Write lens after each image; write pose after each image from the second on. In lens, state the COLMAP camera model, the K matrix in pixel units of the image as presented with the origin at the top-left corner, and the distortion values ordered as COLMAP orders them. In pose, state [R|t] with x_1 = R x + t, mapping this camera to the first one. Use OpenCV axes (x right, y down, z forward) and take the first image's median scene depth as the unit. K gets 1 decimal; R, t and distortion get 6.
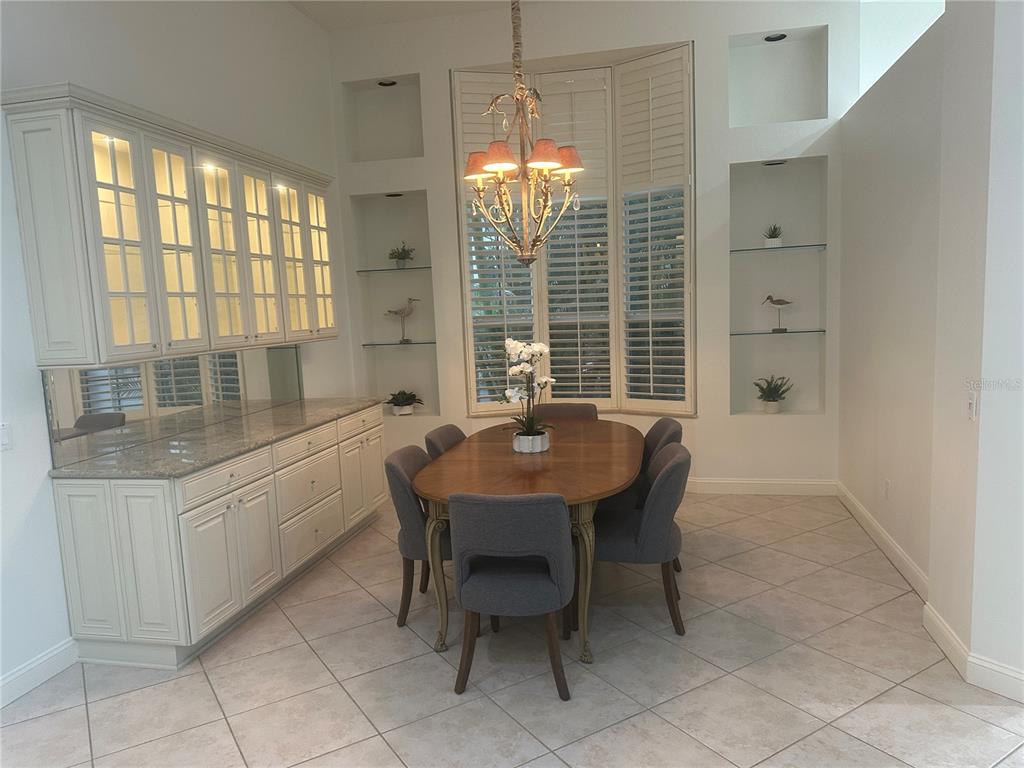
lens RADIAL K [[726.0, 0, 512.0], [0, 726.0, 384.0], [0, 0, 1]] dist [0.083732, -0.118126]
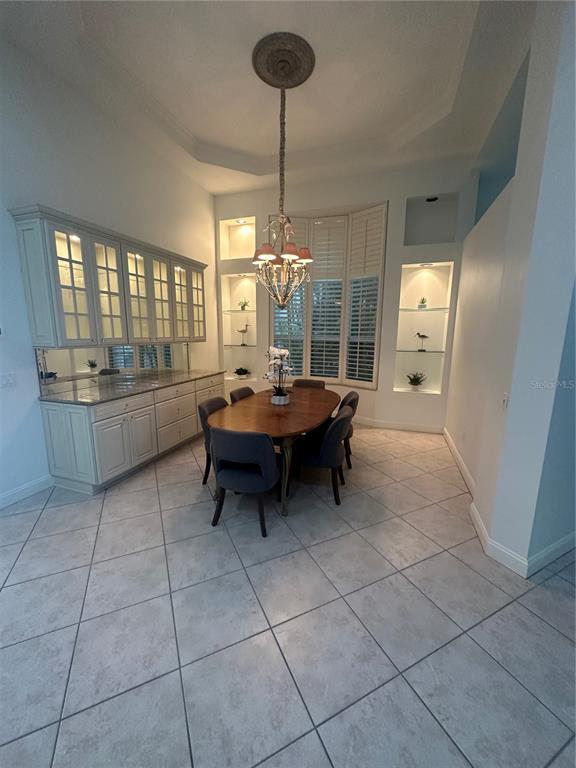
lens RADIAL K [[309.2, 0, 288.0], [0, 309.2, 384.0], [0, 0, 1]] dist [-0.000940, -0.000056]
pose [[0.991854, 0.071017, -0.105750, 0.148832], [-0.064359, 0.995801, 0.065098, -0.019660], [0.109929, -0.057762, 0.992260, 0.175530]]
